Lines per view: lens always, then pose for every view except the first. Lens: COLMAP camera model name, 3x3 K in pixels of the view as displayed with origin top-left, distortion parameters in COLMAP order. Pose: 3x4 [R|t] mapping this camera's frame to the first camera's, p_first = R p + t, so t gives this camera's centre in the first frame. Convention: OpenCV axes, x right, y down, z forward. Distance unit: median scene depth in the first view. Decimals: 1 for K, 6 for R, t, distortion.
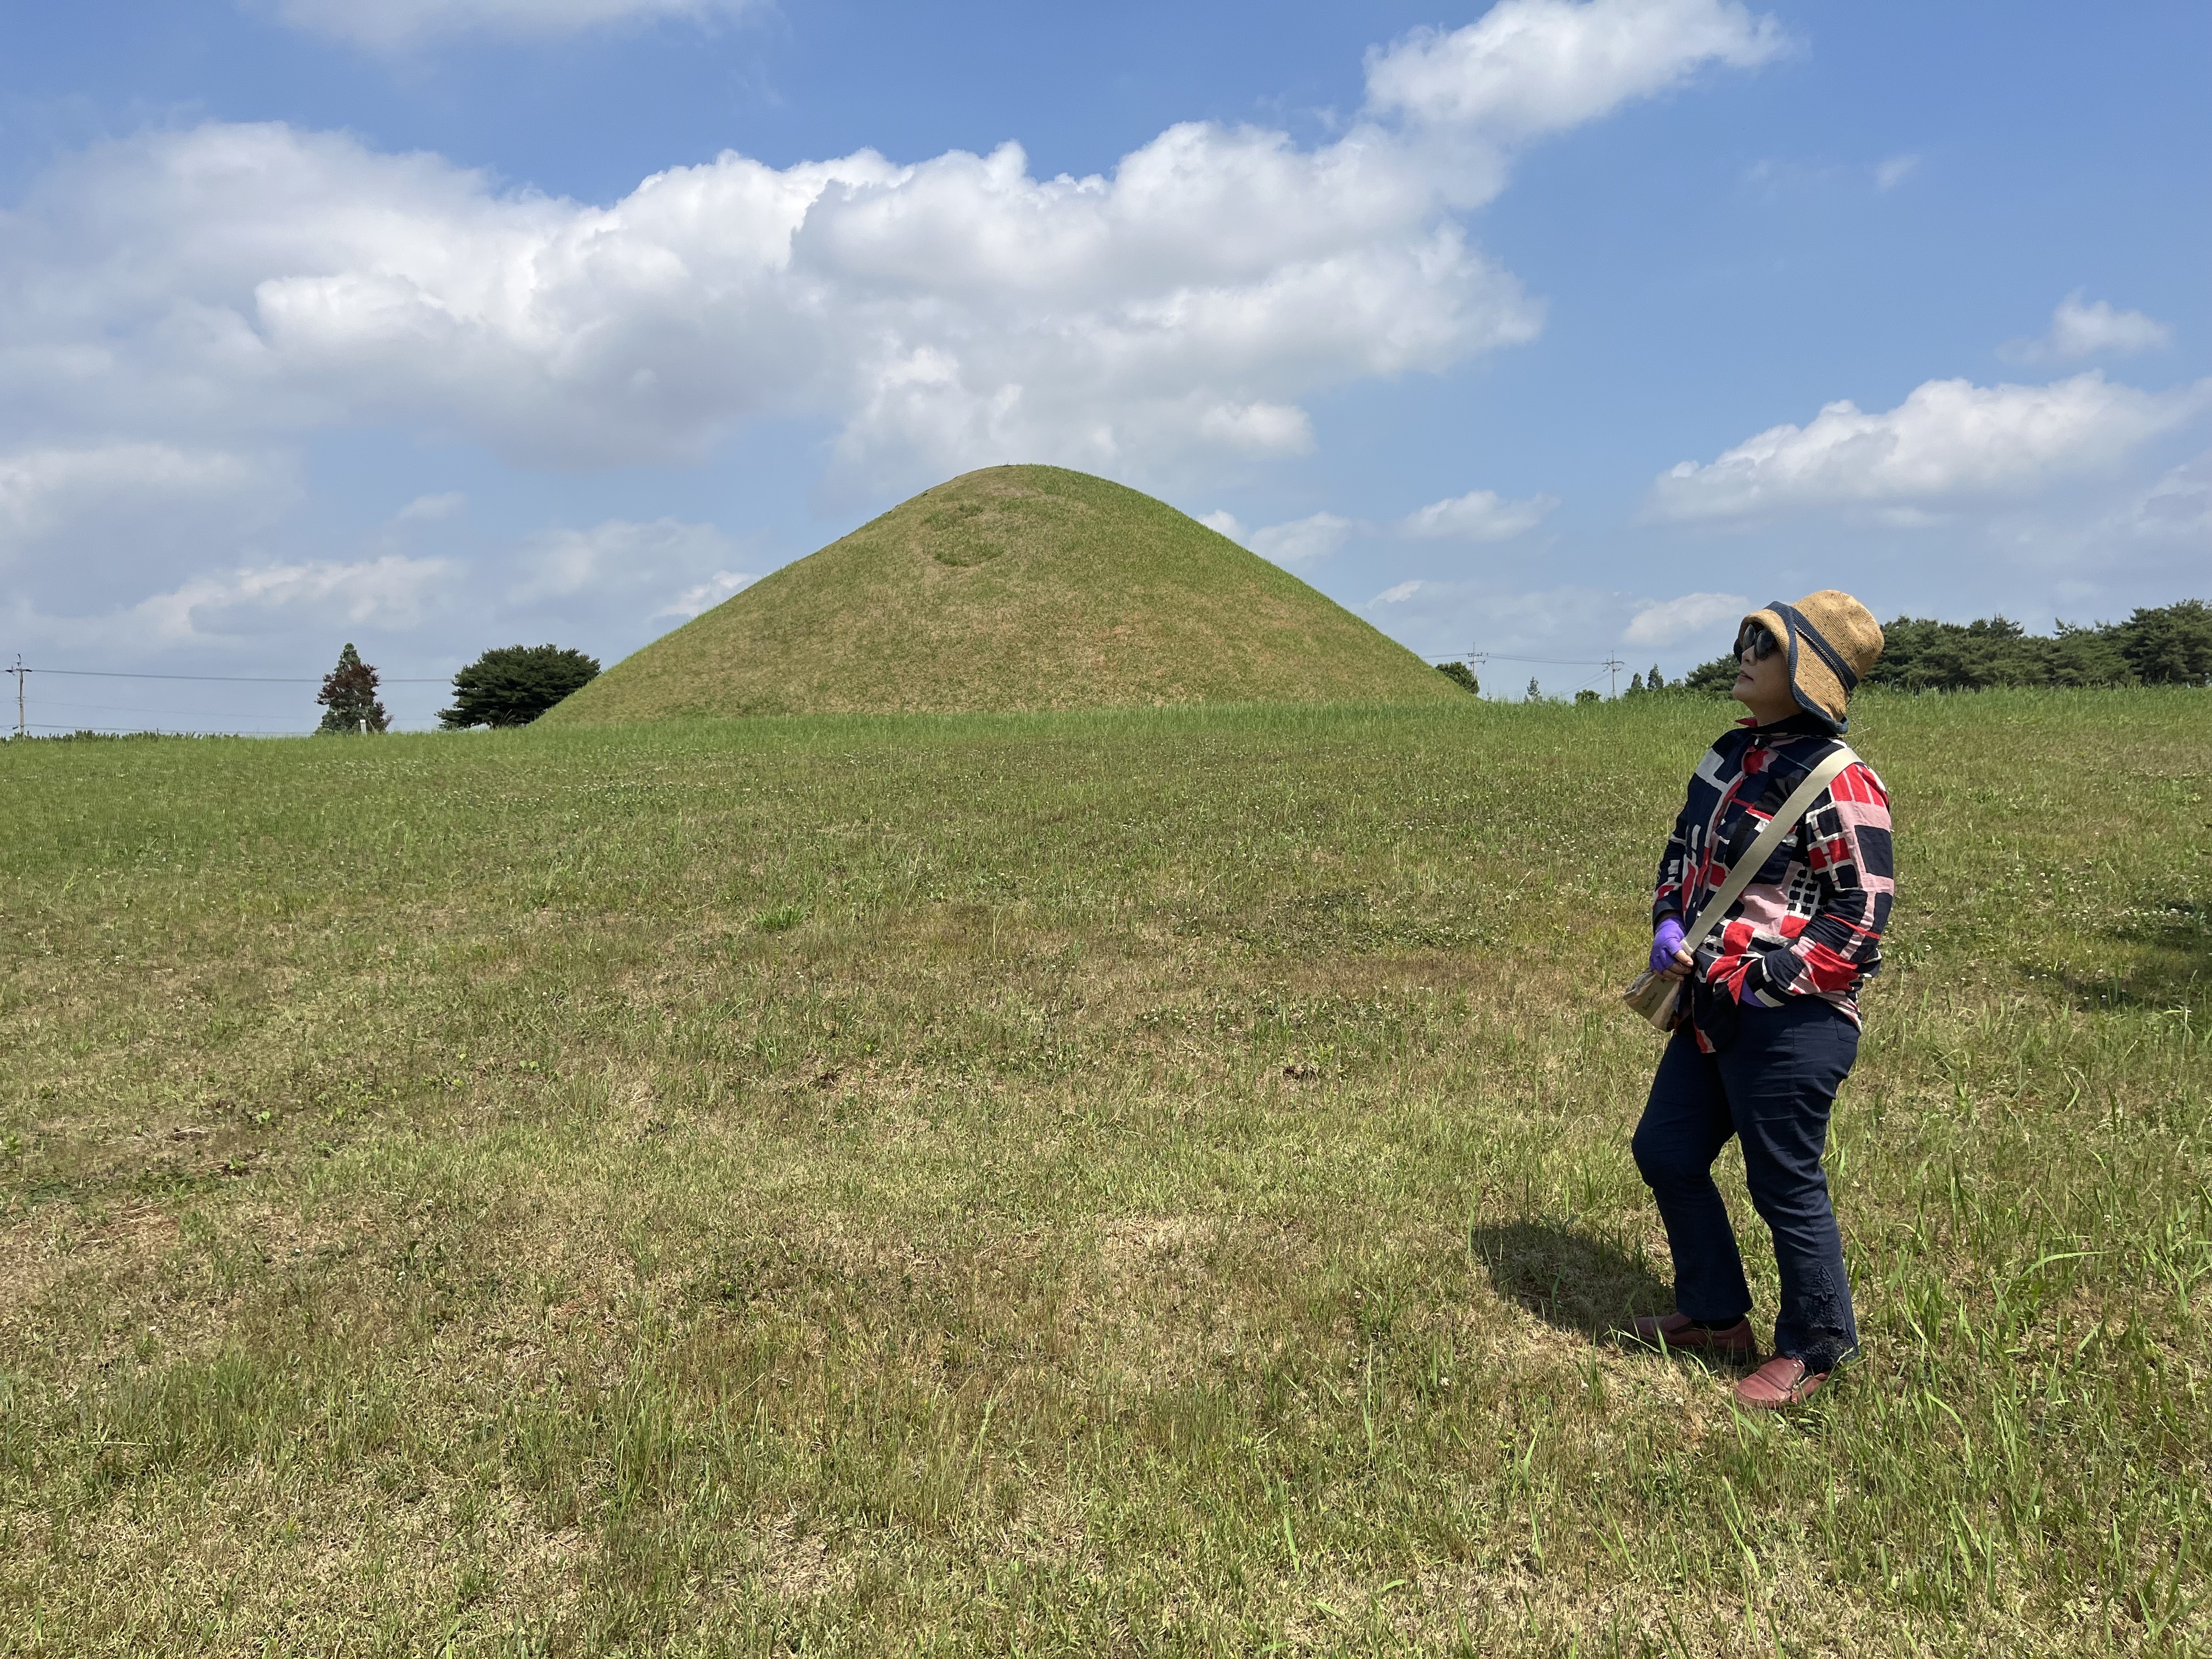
lens RADIAL K [[1674.8, 0, 1079.0], [0, 1674.8, 813.1], [0, 0, 1]] dist [0.061594, -0.093800]
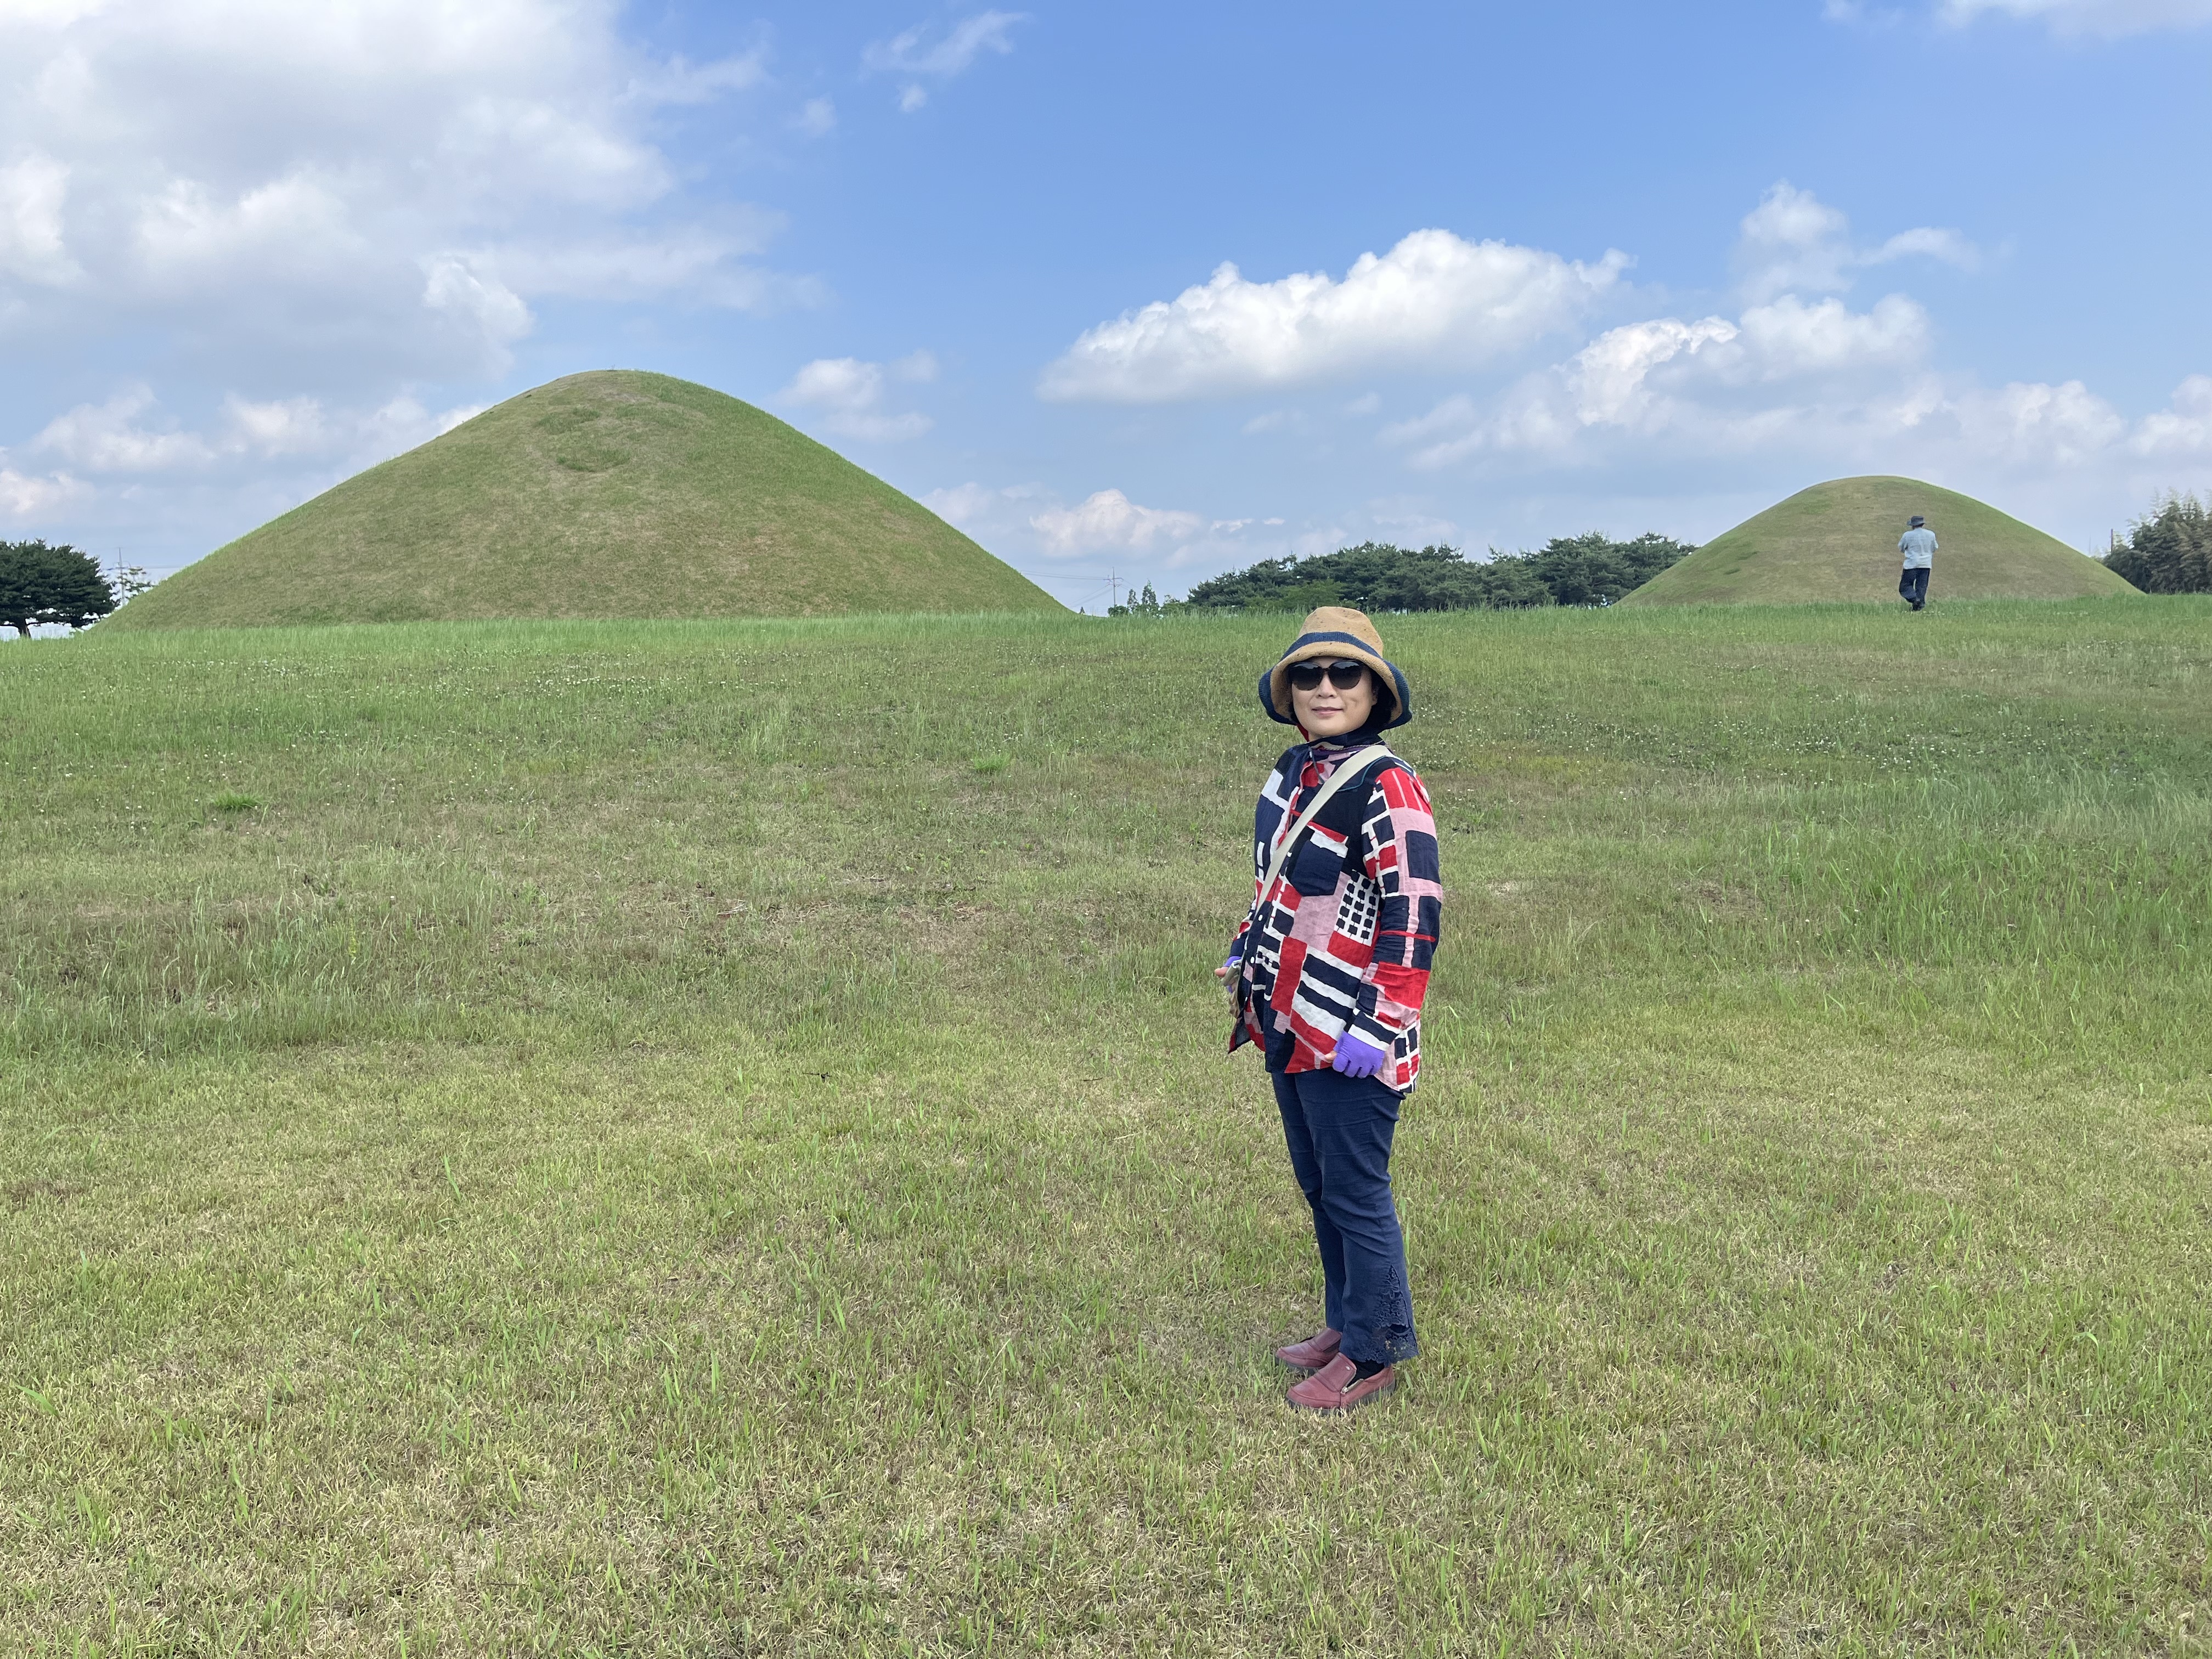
lens RADIAL K [[1674.8, 0, 1105.3], [0, 1674.8, 835.5], [0, 0, 1]] dist [0.061594, -0.093800]
pose [[0.951836, -0.031332, 0.305003, -0.092210], [0.011195, 0.997653, 0.067548, 0.005147], [-0.306404, -0.060880, 0.949953, -0.067927]]
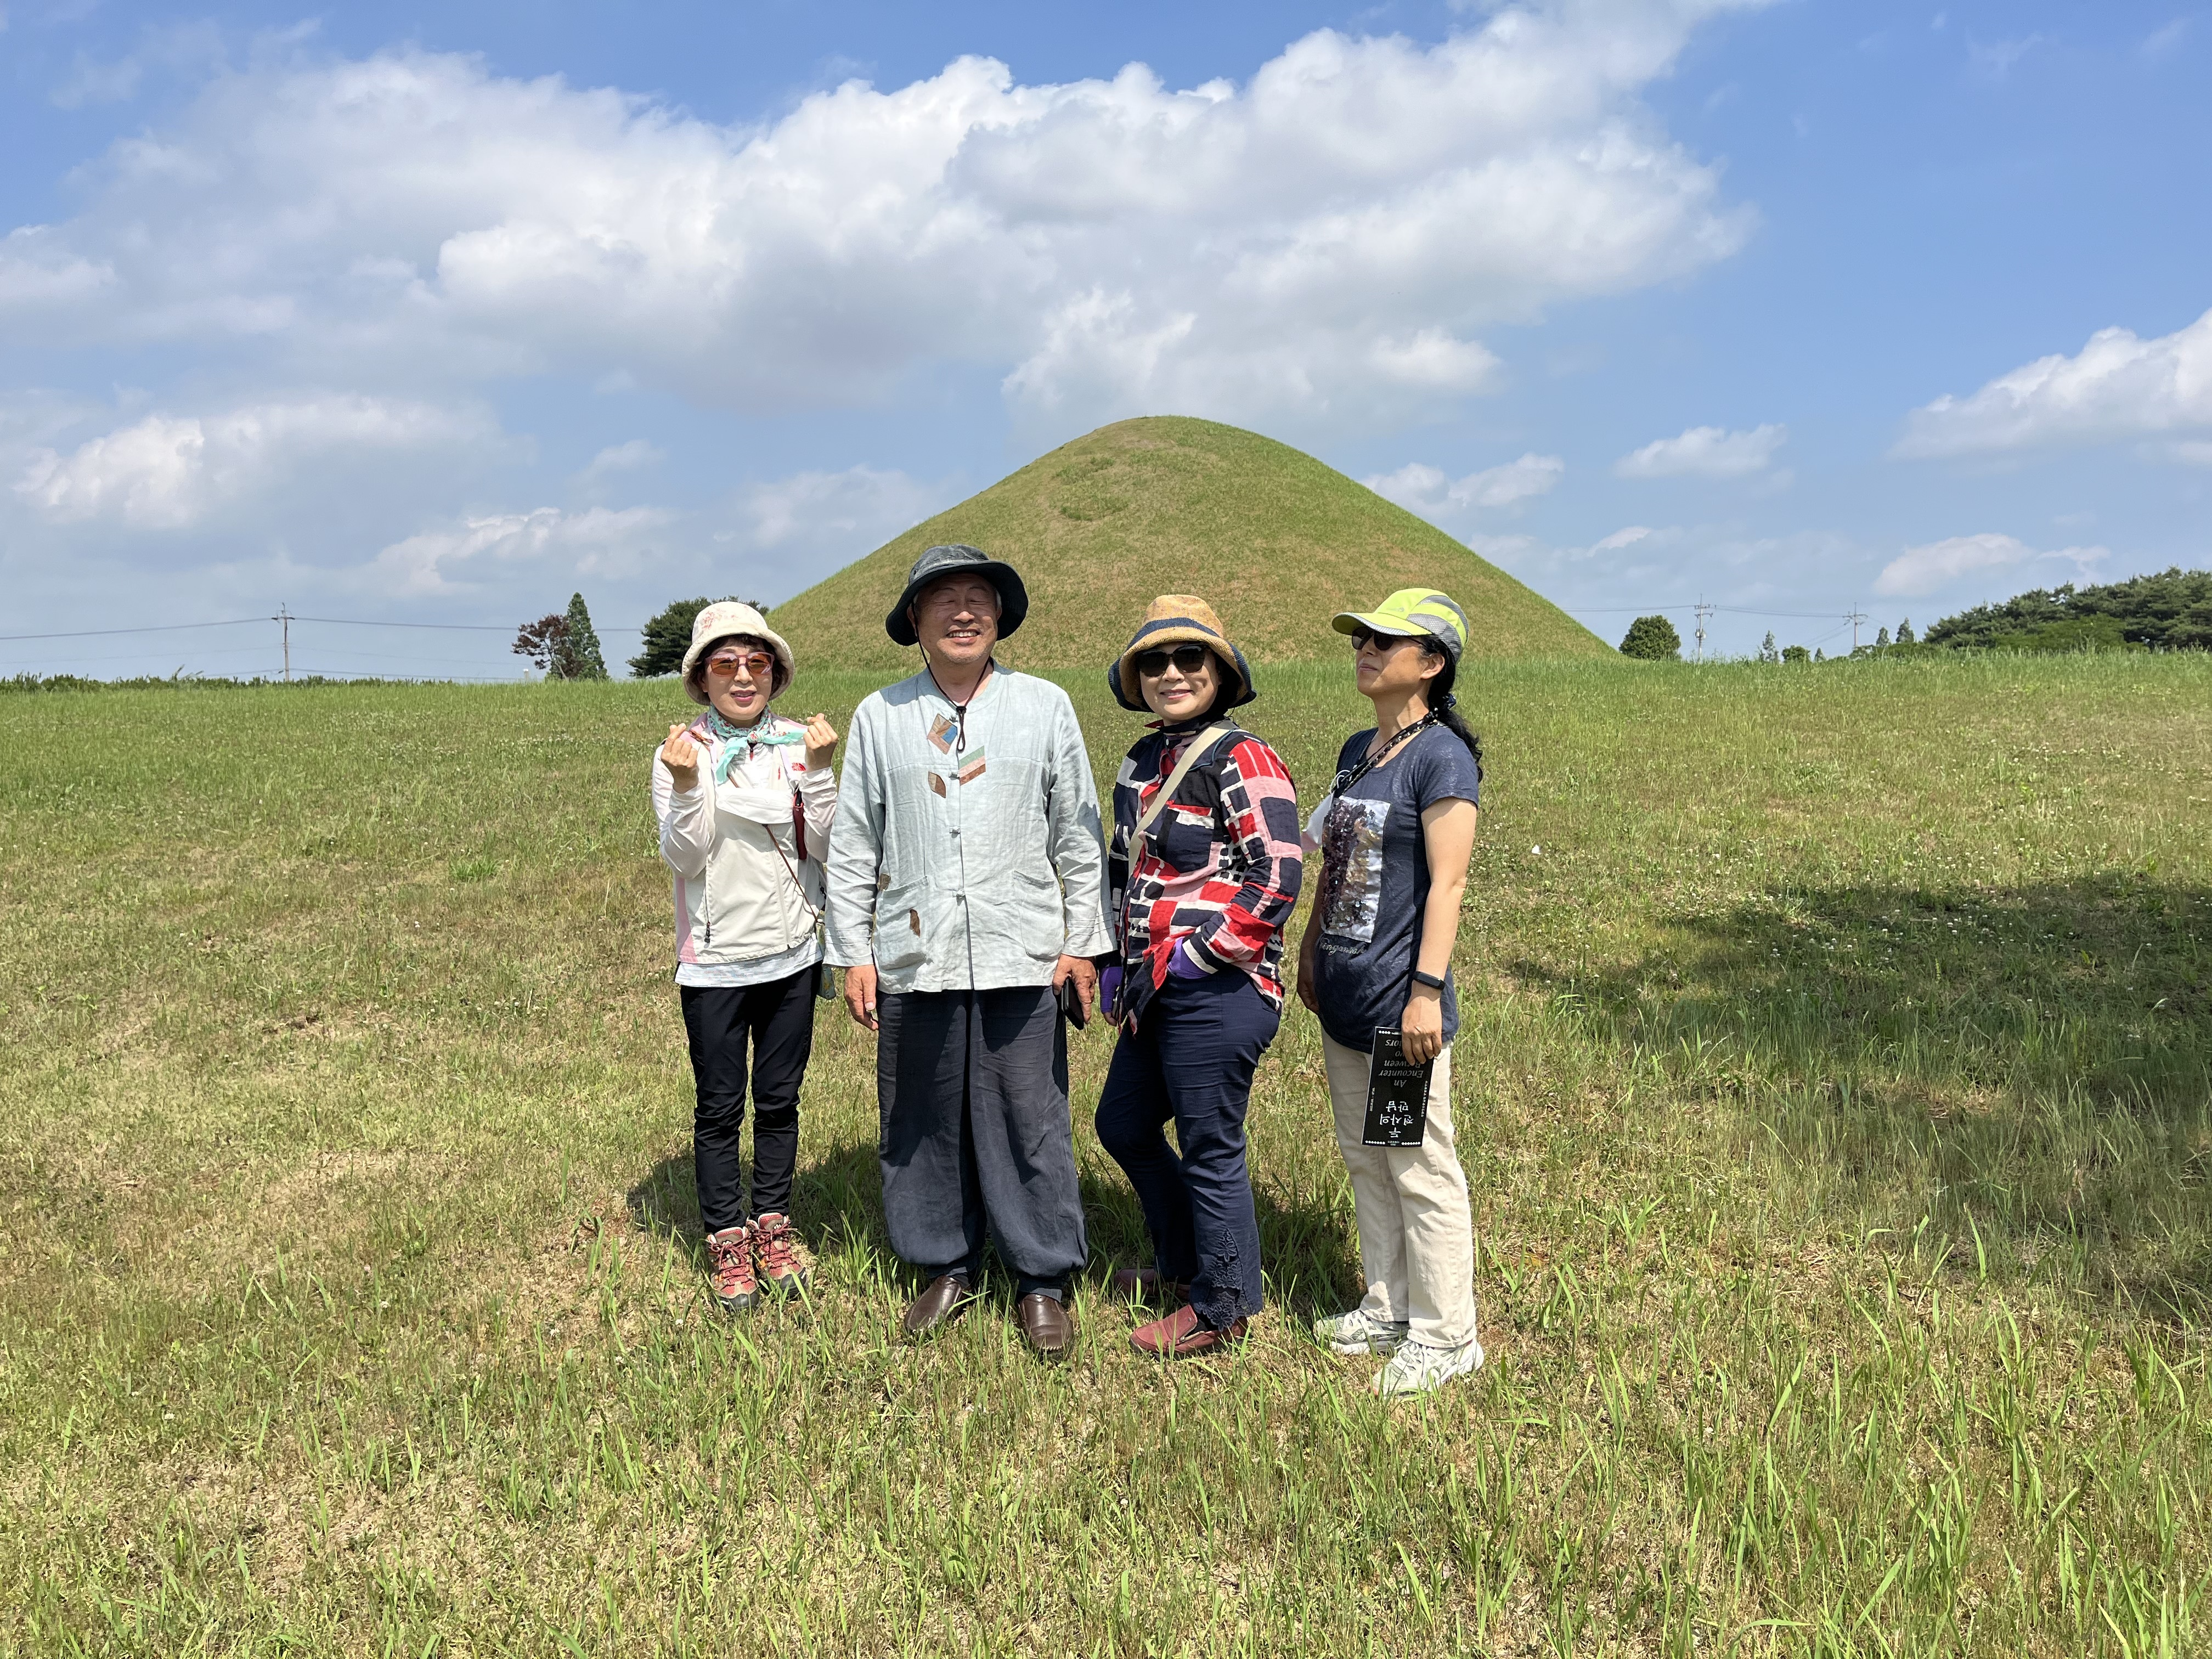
lens RADIAL K [[1674.8, 0, 1097.8], [0, 1674.8, 858.2], [0, 0, 1]] dist [0.061594, -0.093800]
pose [[0.992249, 0.020779, -0.122518, 0.065809], [-0.013995, 0.998334, 0.055972, -0.002325], [0.123477, -0.053824, 0.990887, -0.002341]]
